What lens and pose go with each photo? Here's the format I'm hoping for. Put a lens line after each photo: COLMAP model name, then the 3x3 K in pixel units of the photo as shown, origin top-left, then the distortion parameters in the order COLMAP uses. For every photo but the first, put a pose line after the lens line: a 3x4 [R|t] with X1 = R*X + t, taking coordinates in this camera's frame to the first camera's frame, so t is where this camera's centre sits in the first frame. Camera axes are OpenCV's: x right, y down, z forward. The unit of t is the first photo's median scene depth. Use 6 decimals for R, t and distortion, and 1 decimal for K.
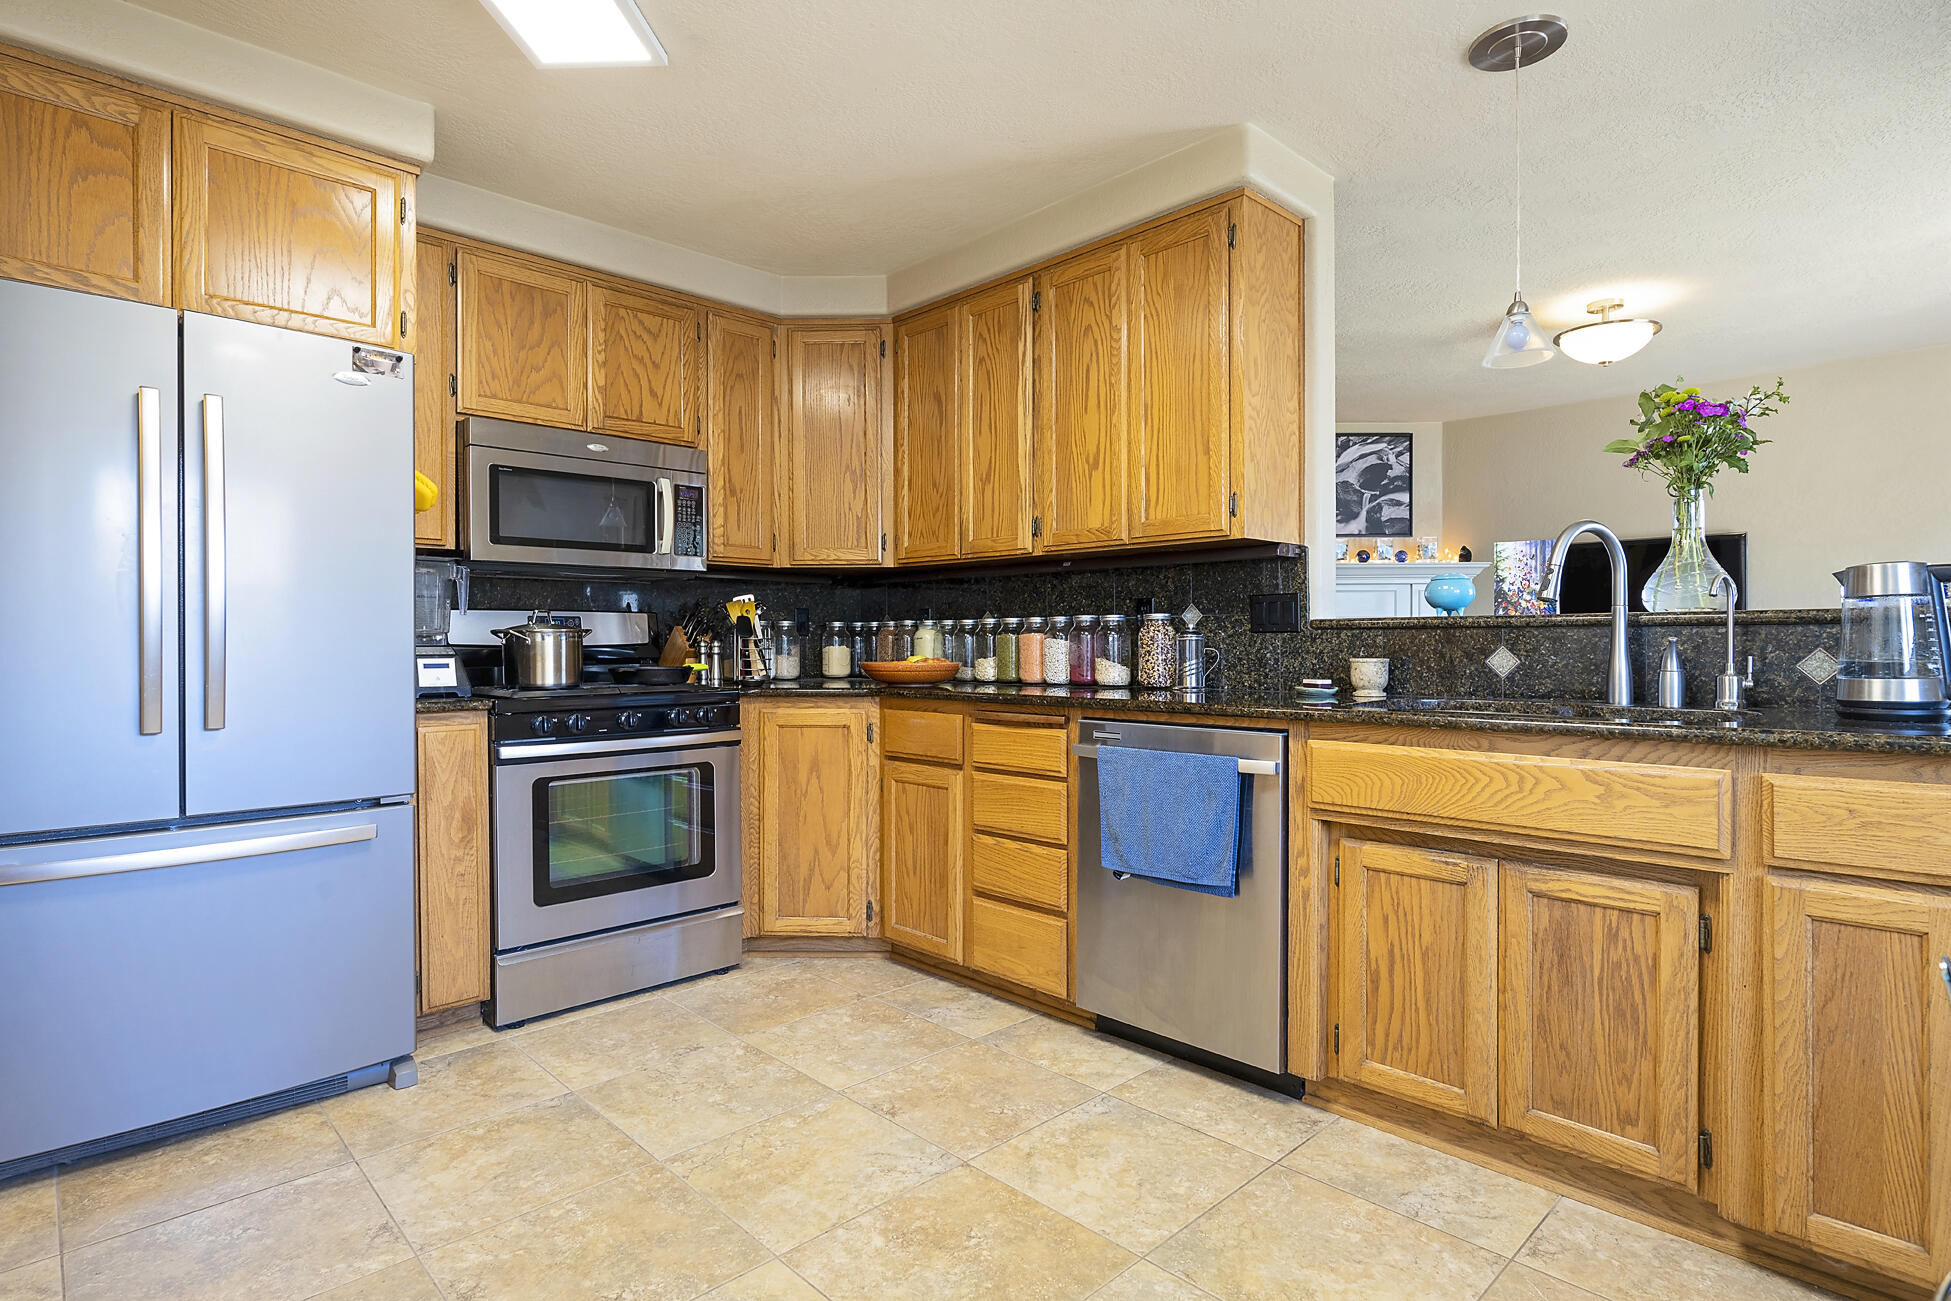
lens RADIAL K [[1007.2, 0, 983.5], [0, 1007.2, 649.7], [0, 0, 1]] dist [-0.009854, 0.002055]
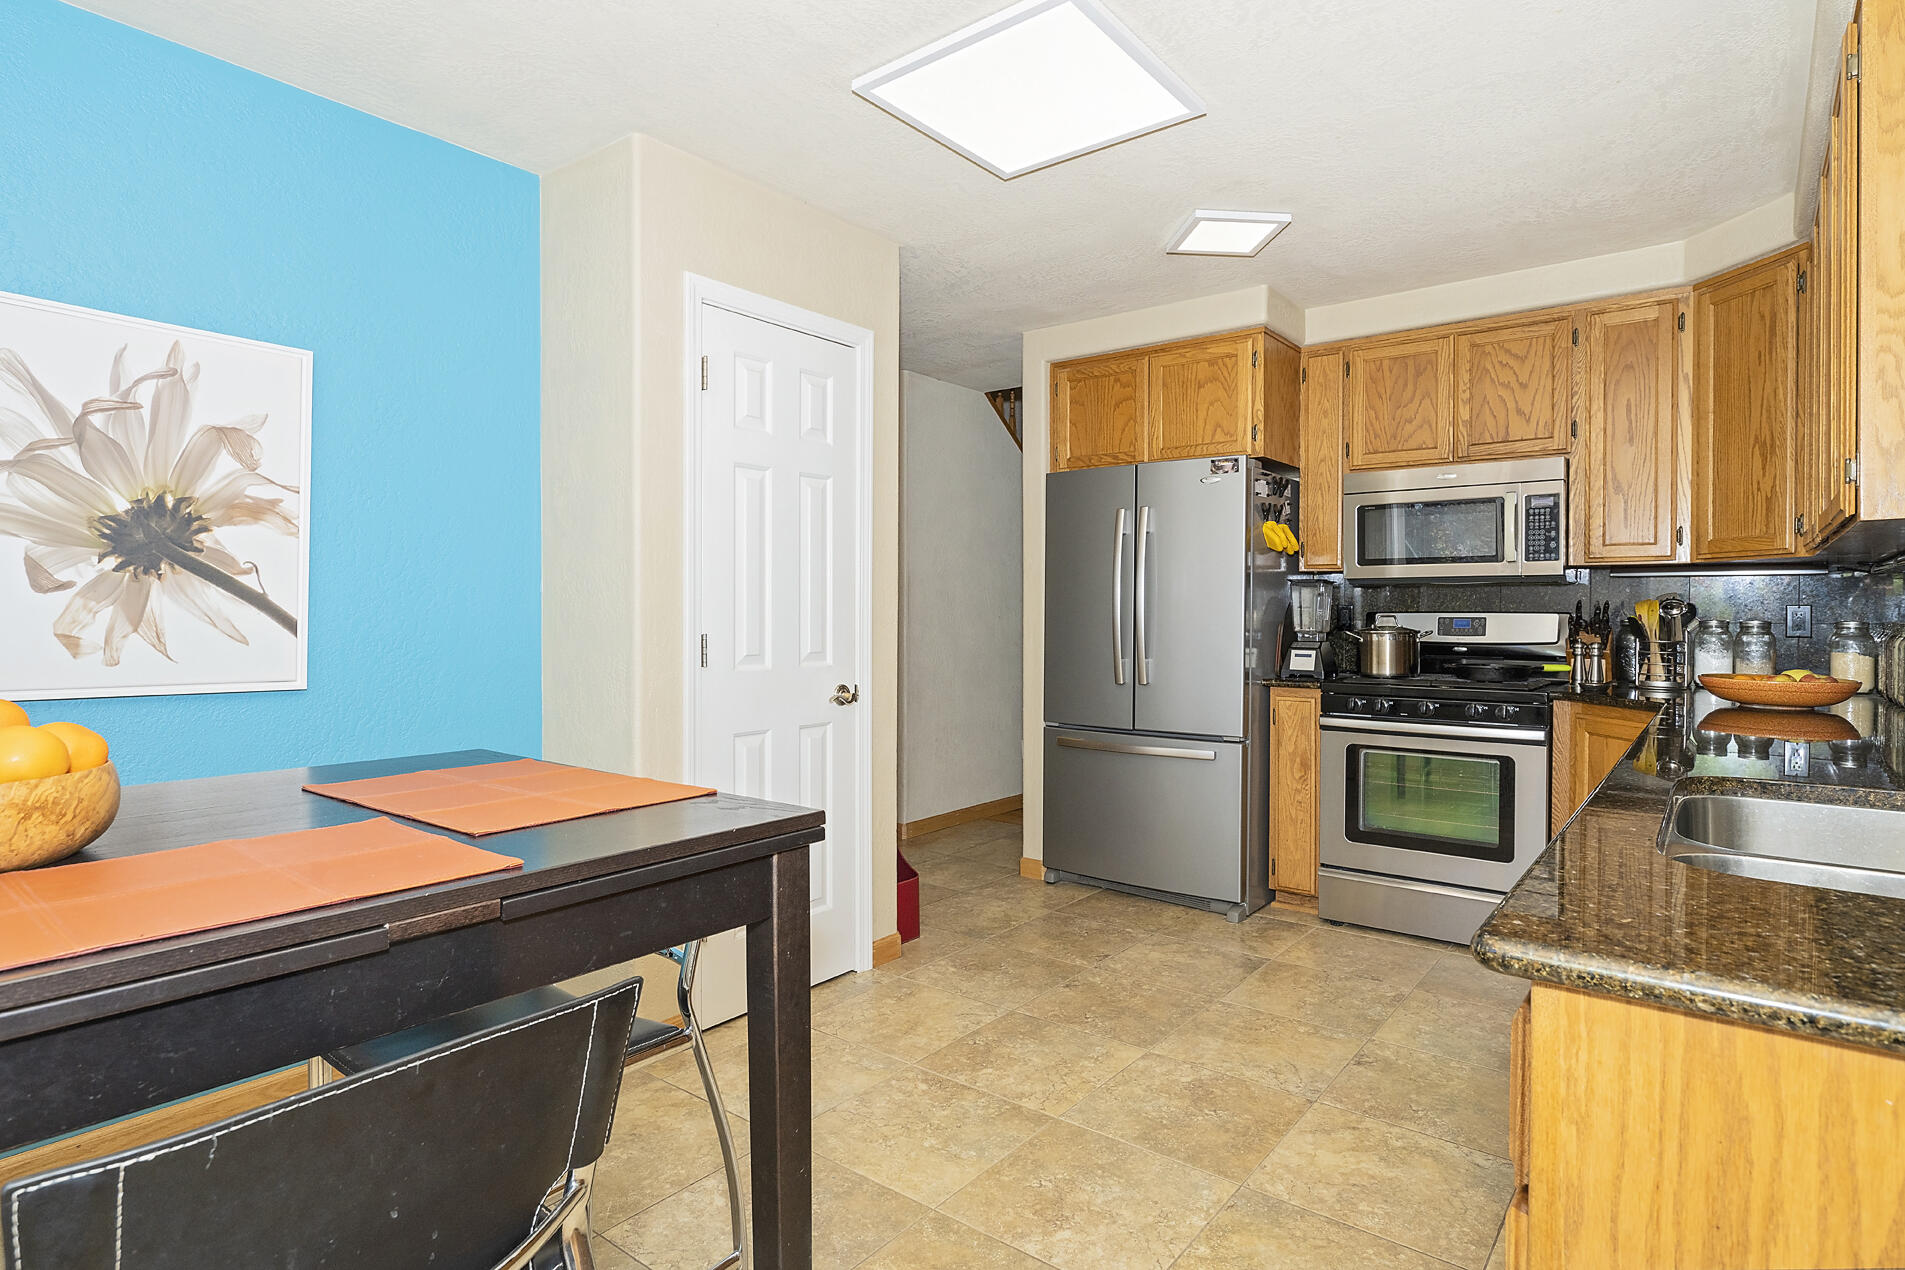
lens RADIAL K [[991.8, 0, 950.4], [0, 991.8, 617.6], [0, 0, 1]] dist [-0.001656, 0.000357]
pose [[0.122871, 0.010753, -0.992364, 0.823833], [-0.010062, 0.999903, 0.009588, -0.047949], [0.992372, 0.008807, 0.122968, 0.328818]]
